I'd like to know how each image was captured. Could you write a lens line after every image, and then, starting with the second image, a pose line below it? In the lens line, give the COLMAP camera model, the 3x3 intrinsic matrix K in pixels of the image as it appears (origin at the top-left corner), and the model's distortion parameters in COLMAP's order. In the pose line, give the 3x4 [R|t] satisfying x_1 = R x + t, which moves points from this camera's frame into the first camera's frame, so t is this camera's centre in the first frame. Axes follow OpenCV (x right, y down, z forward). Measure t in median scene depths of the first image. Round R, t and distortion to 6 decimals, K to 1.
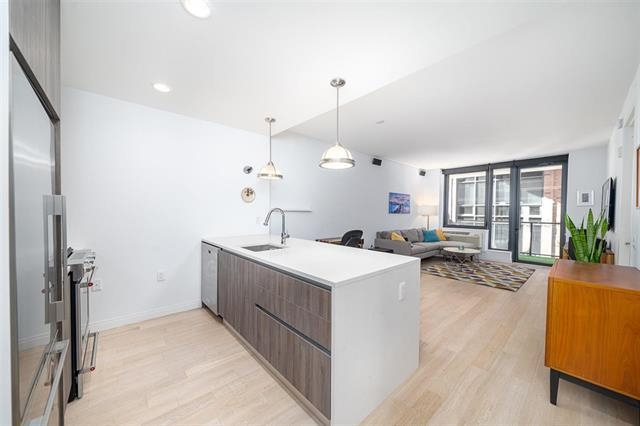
lens RADIAL K [[232.8, 0, 321.9], [0, 232.8, 216.8], [0, 0, 1]] dist [-0.005840, 0.000650]
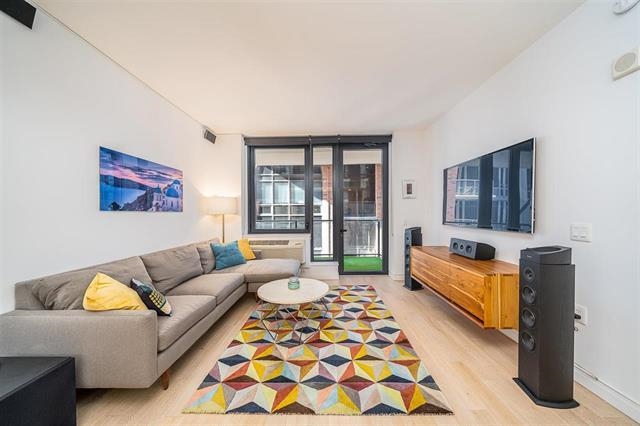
lens RADIAL K [[224.7, 0, 319.3], [0, 224.7, 214.5], [0, 0, 1]] dist [-0.003451, -0.000290]
pose [[0.685782, -0.018972, 0.727560, 0.261096], [0.029838, 0.999553, -0.002059, 0.000519], [-0.727195, 0.023121, 0.686041, 0.540242]]
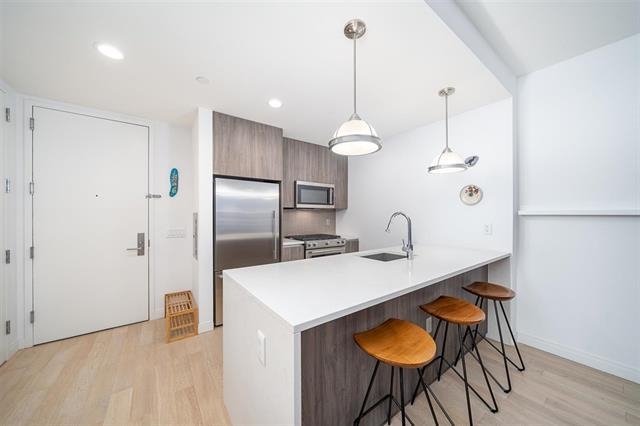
lens RADIAL K [[224.7, 0, 320.1], [0, 224.7, 215.5], [0, 0, 1]] dist [-0.003451, -0.000290]
pose [[-0.112259, -0.011219, -0.993616, 0.236398], [-0.026333, 0.999619, -0.008312, -0.005087], [0.993330, 0.025232, -0.112512, 0.319459]]
